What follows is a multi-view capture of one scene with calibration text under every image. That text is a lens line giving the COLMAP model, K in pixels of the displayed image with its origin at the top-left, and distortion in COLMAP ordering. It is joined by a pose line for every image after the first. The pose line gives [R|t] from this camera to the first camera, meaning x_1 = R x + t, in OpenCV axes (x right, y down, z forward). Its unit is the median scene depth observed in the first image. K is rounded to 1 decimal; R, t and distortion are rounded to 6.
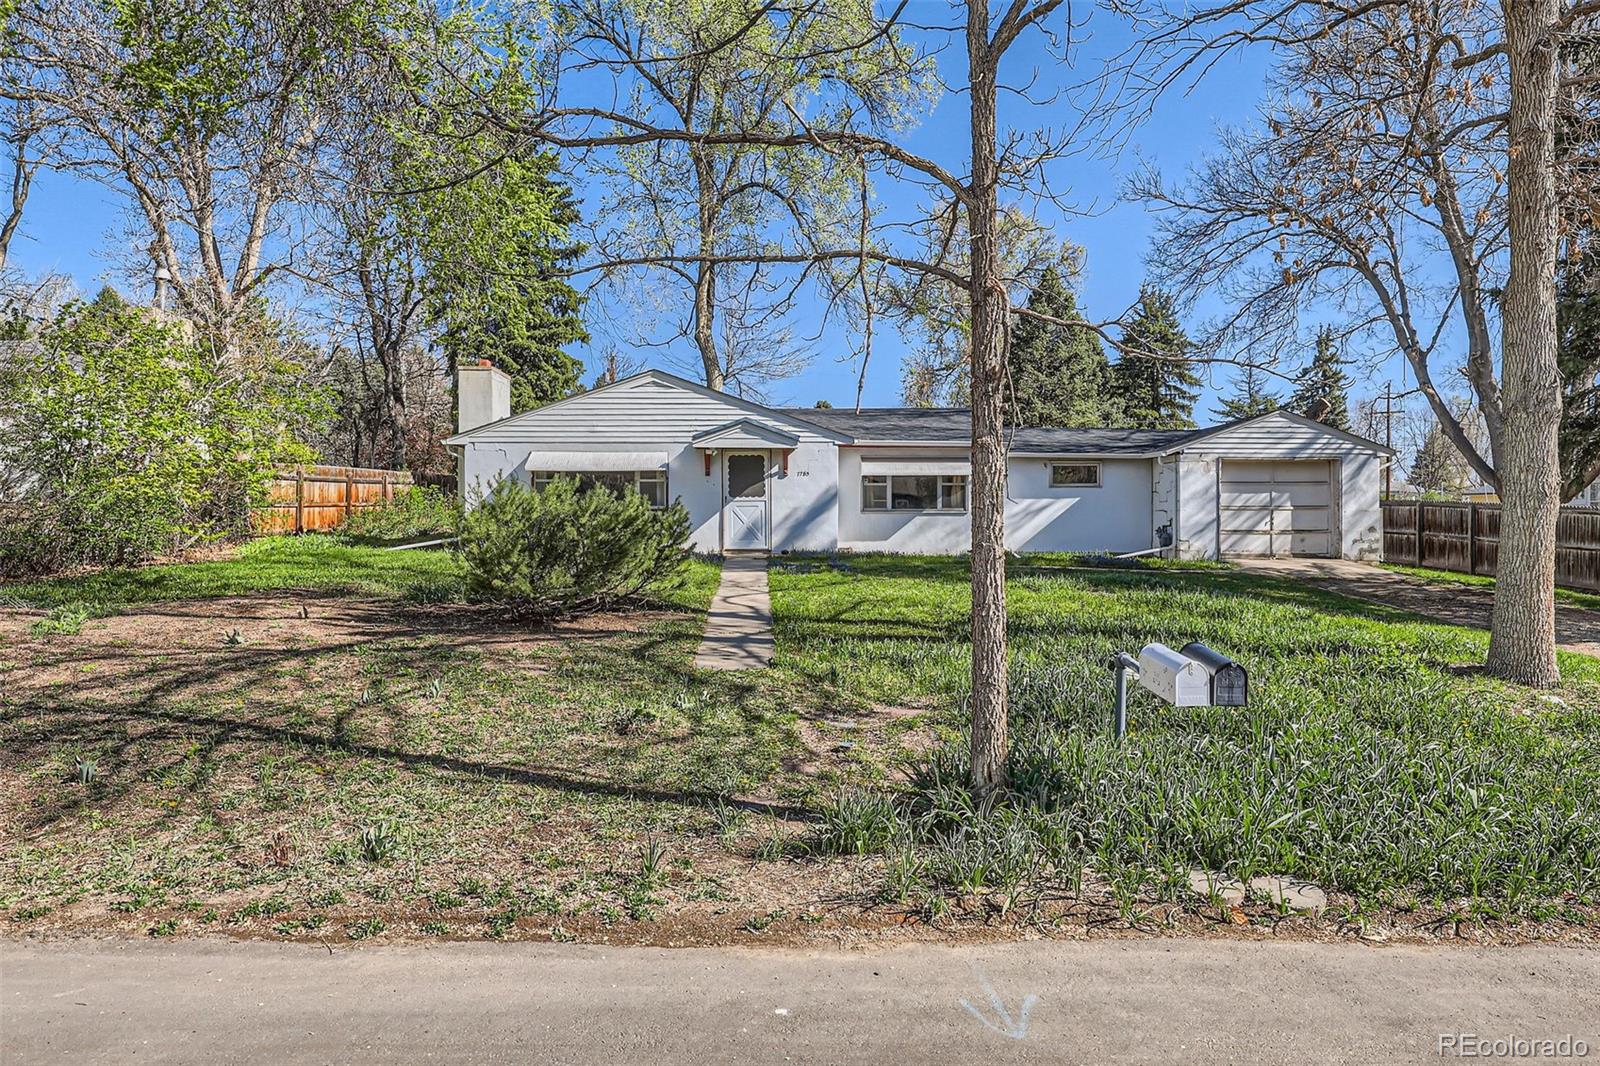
lens RADIAL K [[951.9, 0, 800.8], [0, 951.9, 519.2], [0, 0, 1]] dist [0.018359, -0.002948]
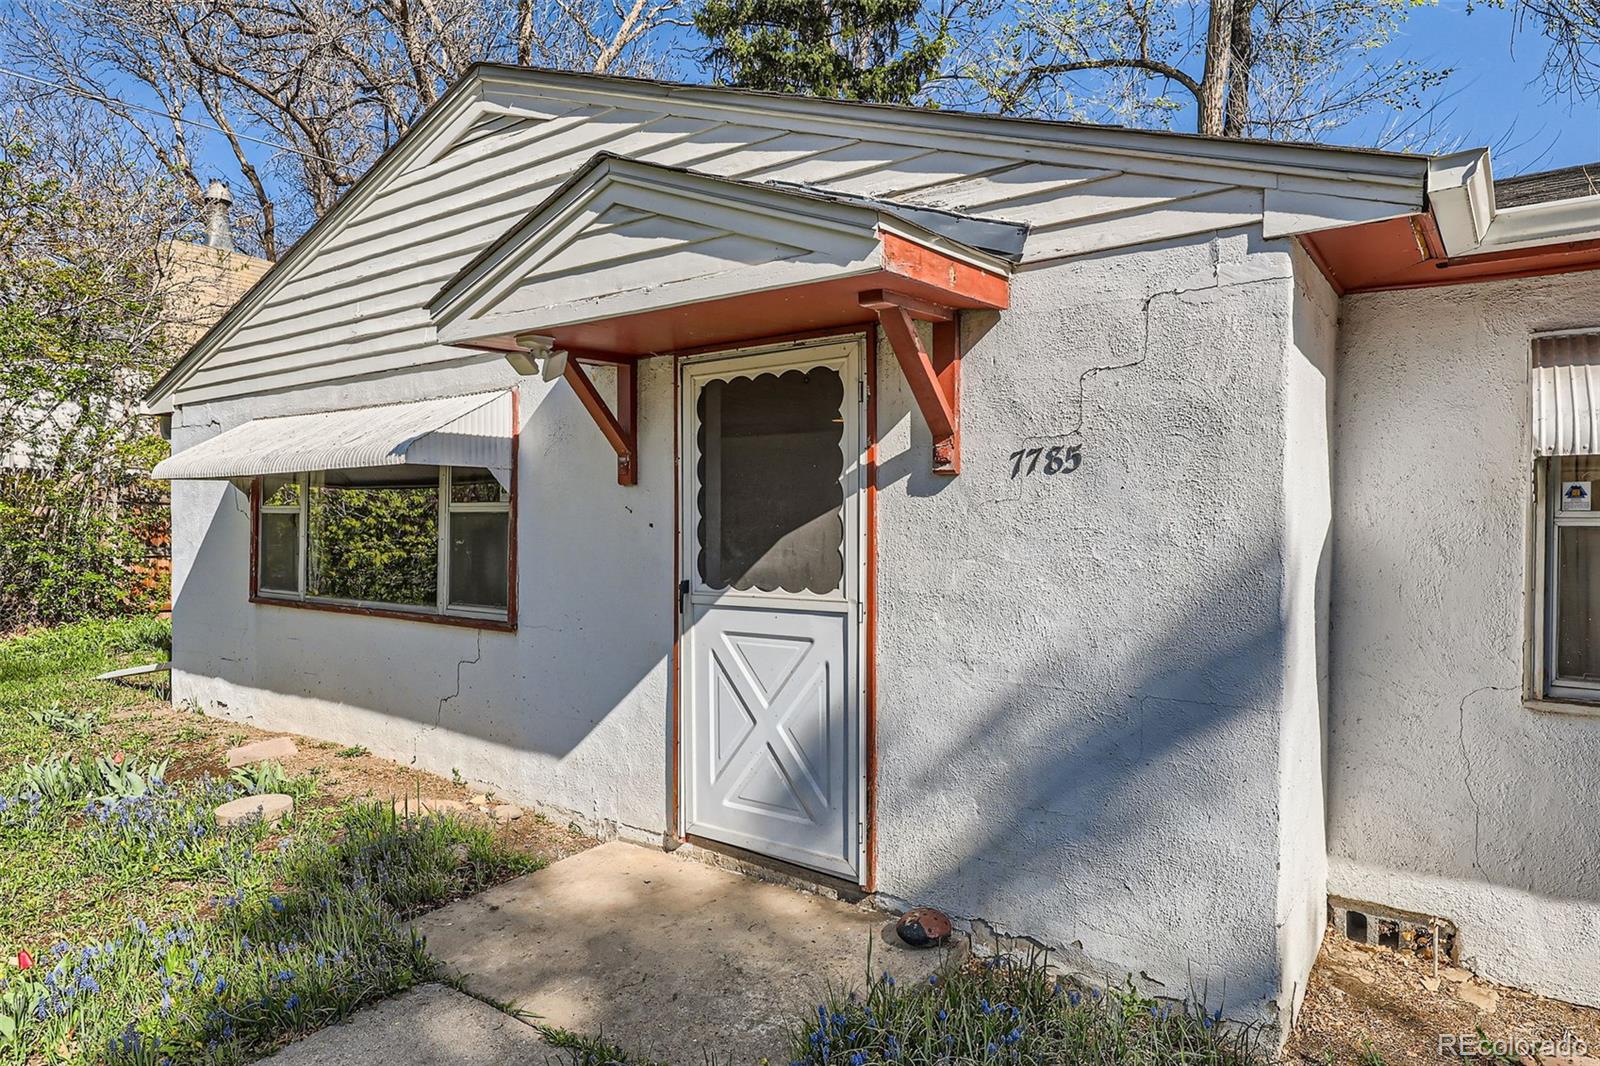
lens RADIAL K [[951.9, 0, 798.9], [0, 951.9, 533.6], [0, 0, 1]] dist [0.018359, -0.002948]
pose [[0.788595, 0.014006, -0.614754, 0.066062], [0.000811, 0.999716, 0.023816, -0.038073], [0.614913, -0.019279, 0.788359, 0.818357]]
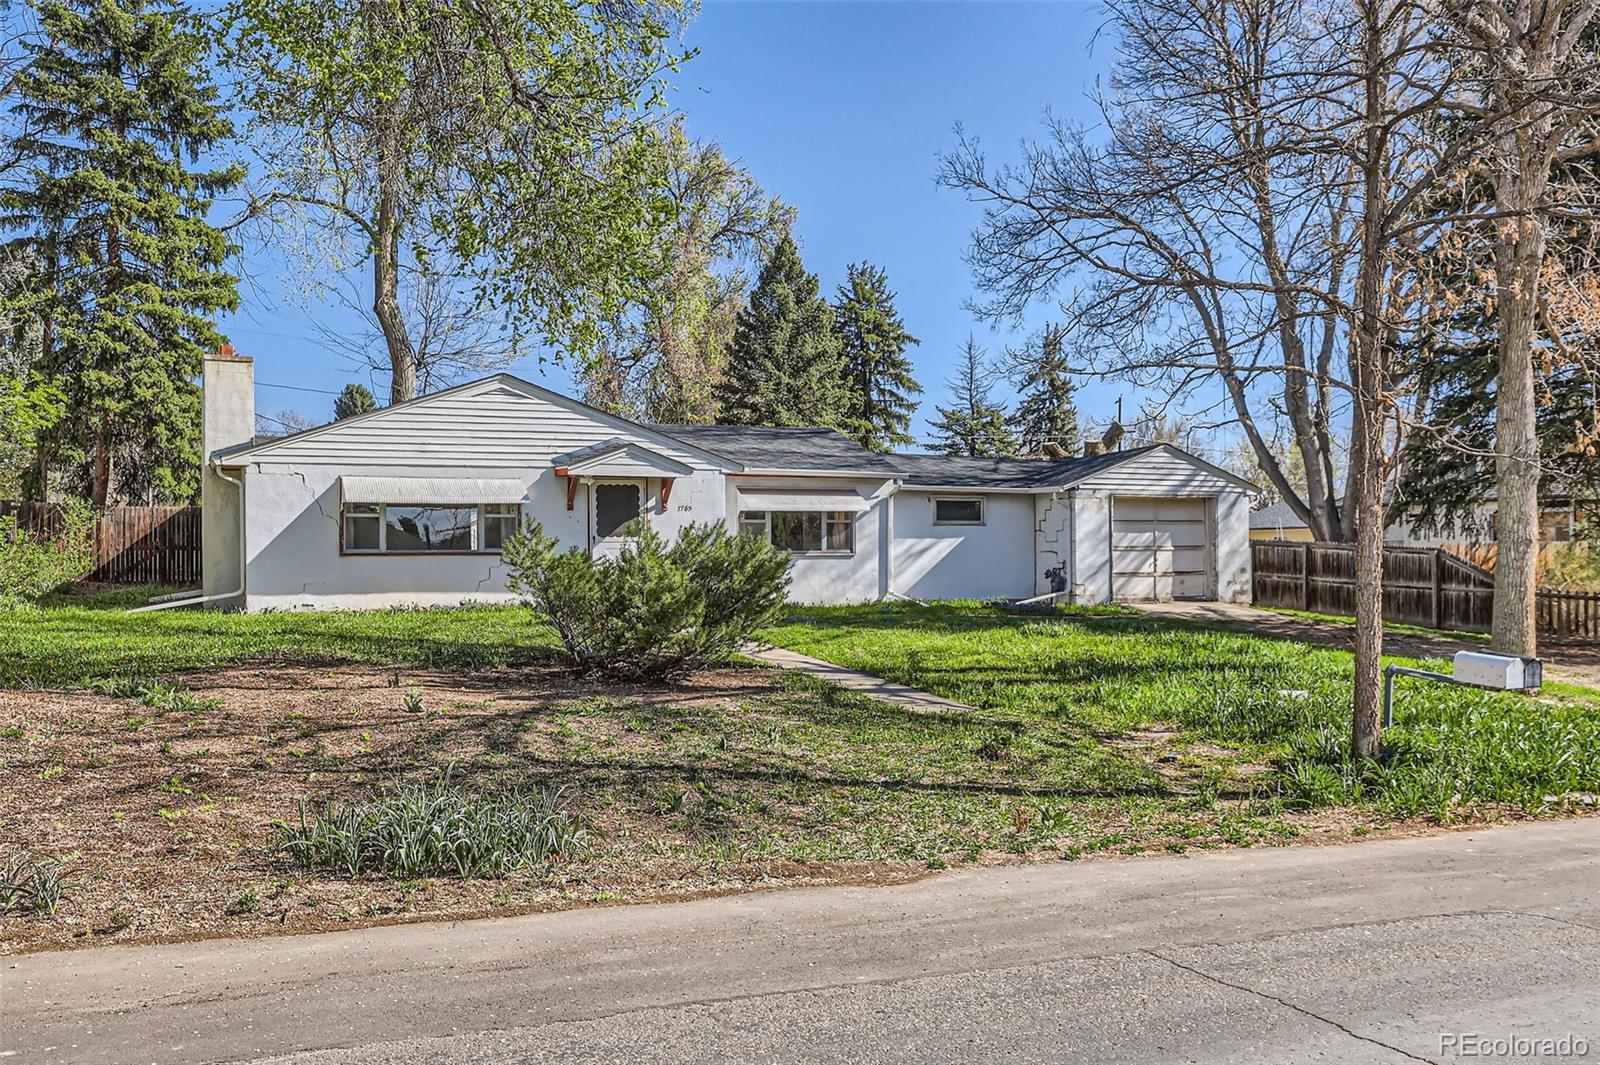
lens RADIAL K [[1409.1, 0, 798.5], [0, 1409.1, 544.1], [0, 0, 1]] dist [-0.000732, 0.003176]
pose [[0.928523, -0.001939, 0.371269, -0.343294], [0.006239, 0.999927, -0.010380, -0.003755], [-0.371222, 0.011955, 0.928467, -0.151786]]
